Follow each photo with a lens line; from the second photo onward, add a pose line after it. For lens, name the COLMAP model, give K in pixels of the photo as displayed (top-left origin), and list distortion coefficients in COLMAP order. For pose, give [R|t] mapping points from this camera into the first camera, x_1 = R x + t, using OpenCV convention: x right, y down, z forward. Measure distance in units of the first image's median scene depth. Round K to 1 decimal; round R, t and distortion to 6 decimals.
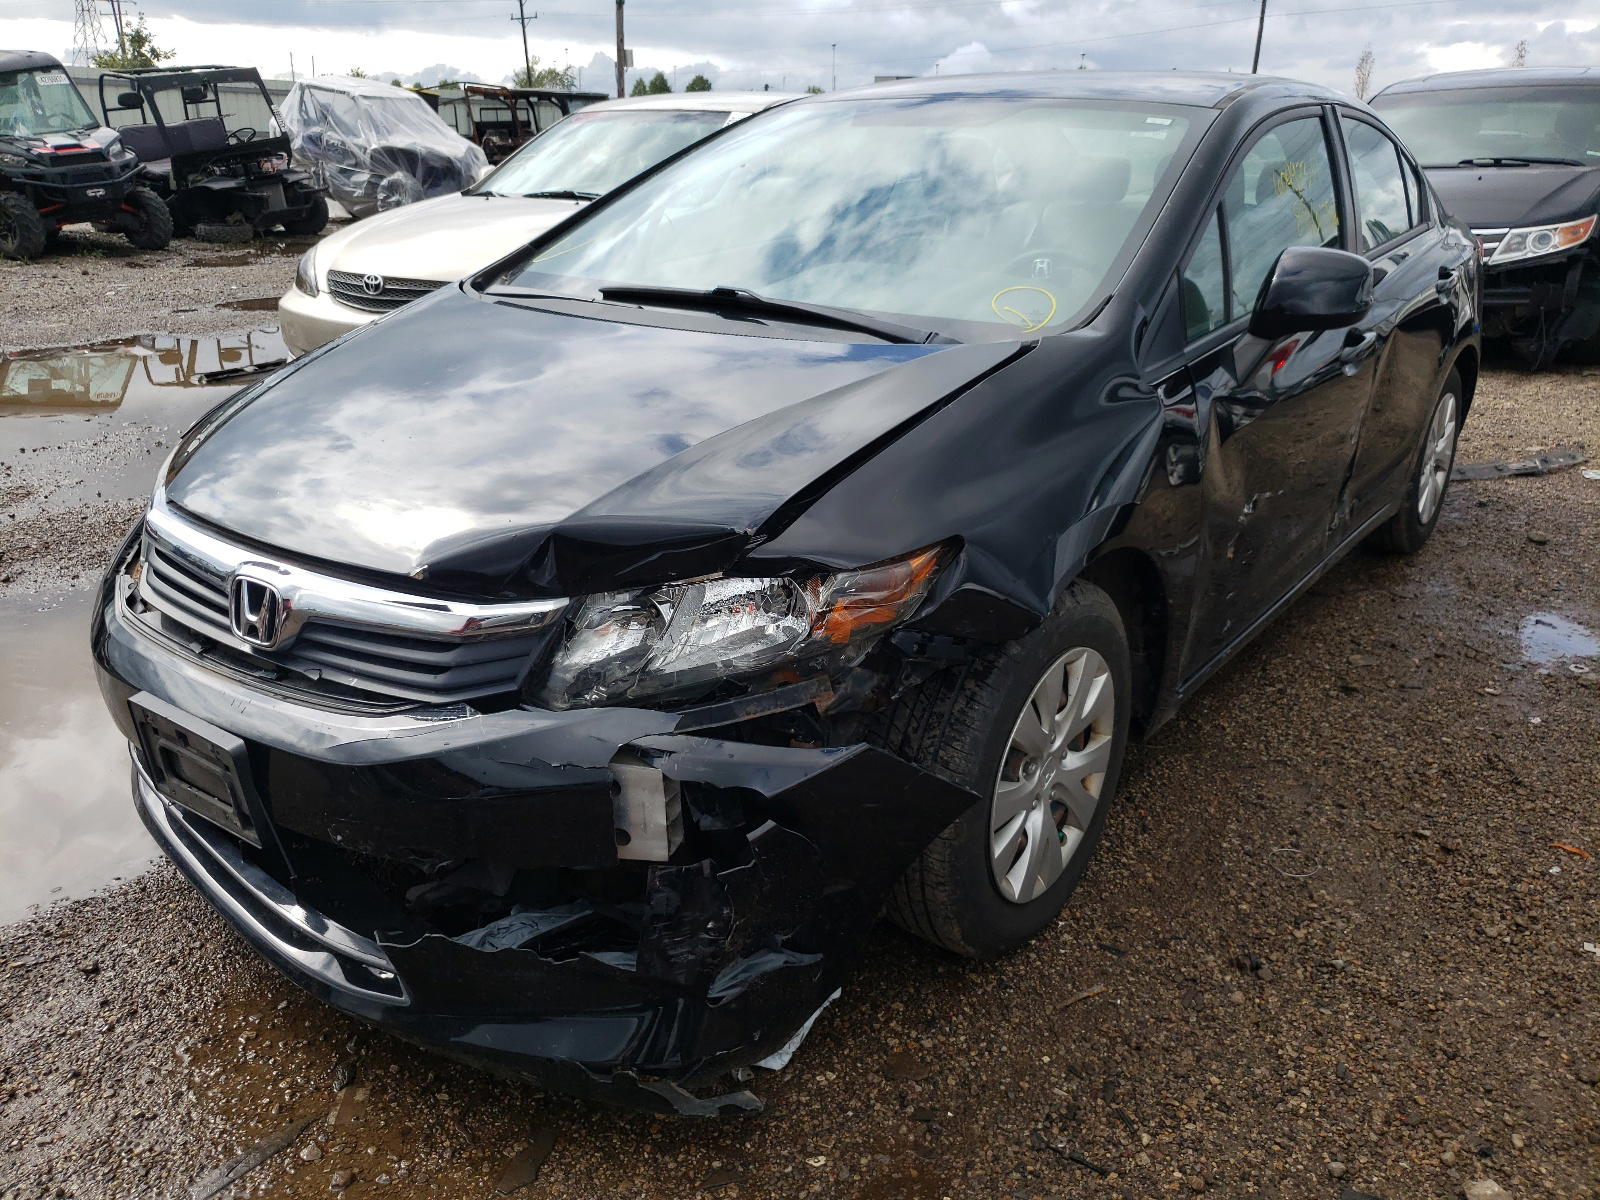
lens RADIAL K [[1212.3, 0, 797.1], [0, 1212.3, 595.8], [0, 0, 1]] dist [0.023876, -0.016775]
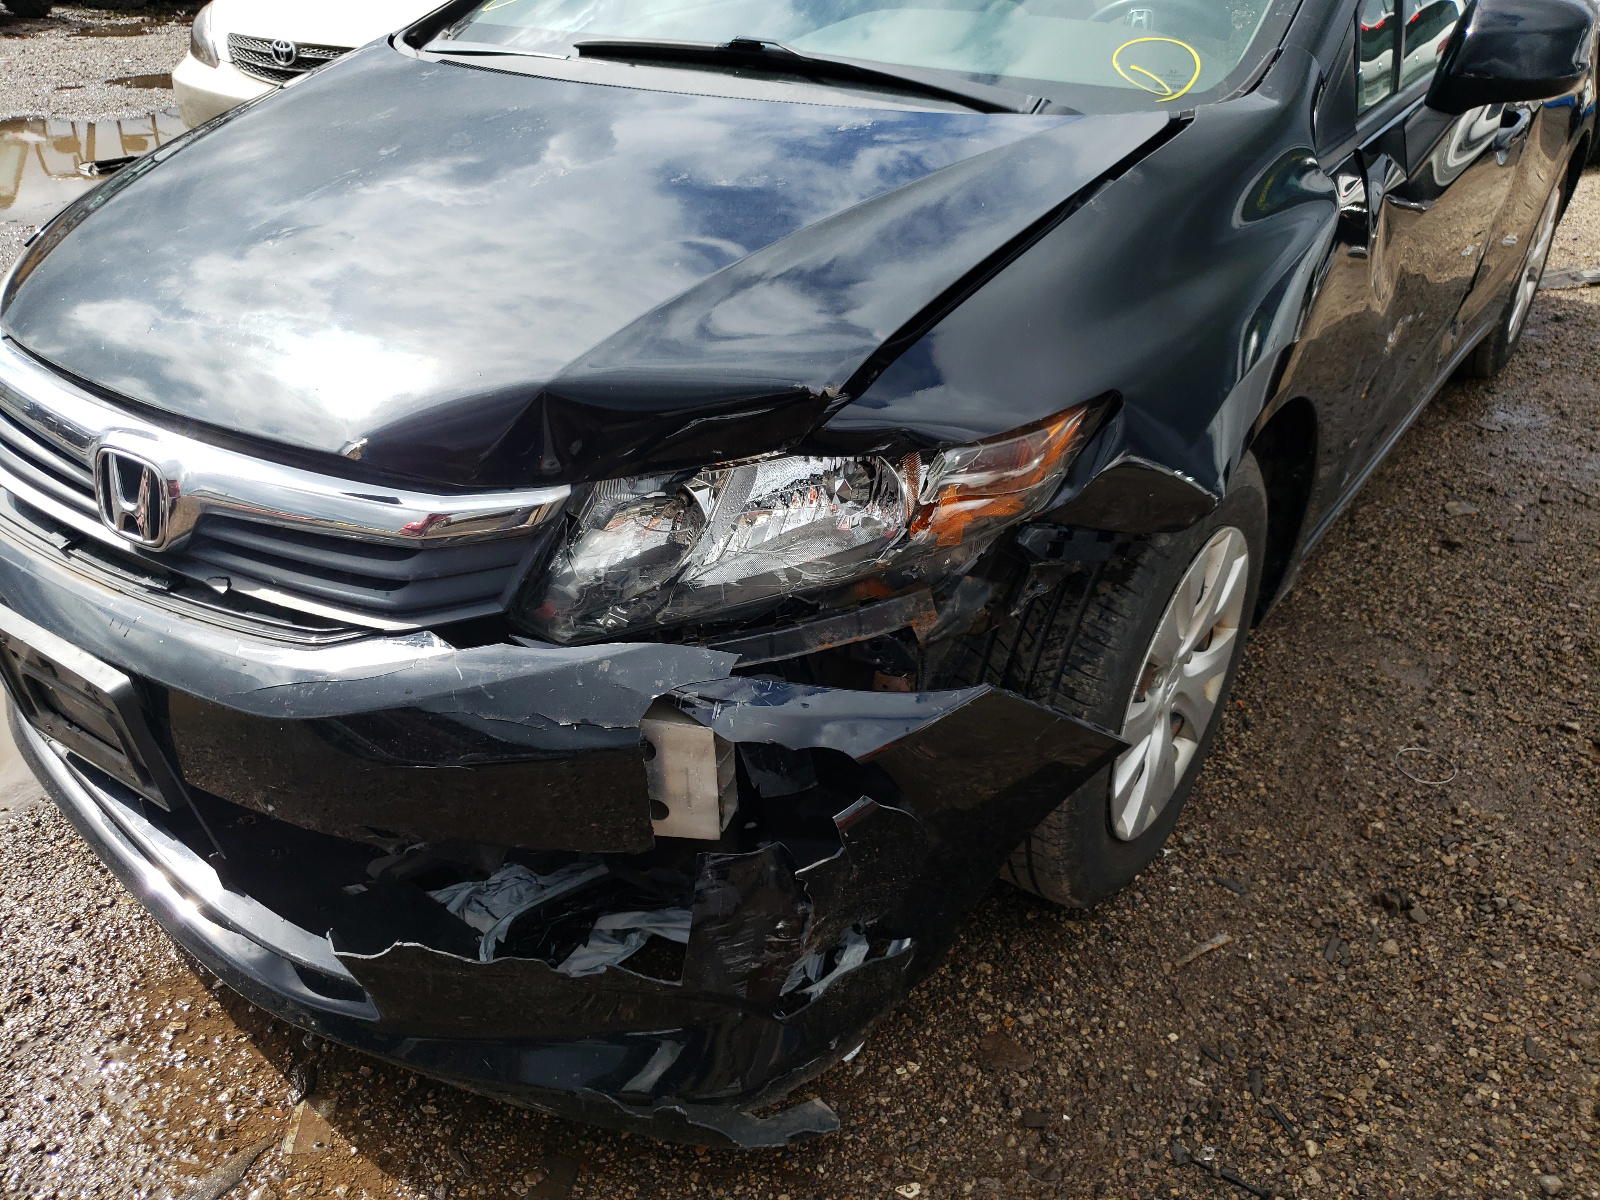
lens RADIAL K [[1212.3, 0, 805.8], [0, 1212.3, 604.0], [0, 0, 1]] dist [0.023876, -0.016775]
pose [[0.999099, -0.011223, 0.040930, -0.073245], [0.004427, 0.986701, 0.162487, -0.040680], [-0.042209, -0.162159, 0.985861, 0.255917]]
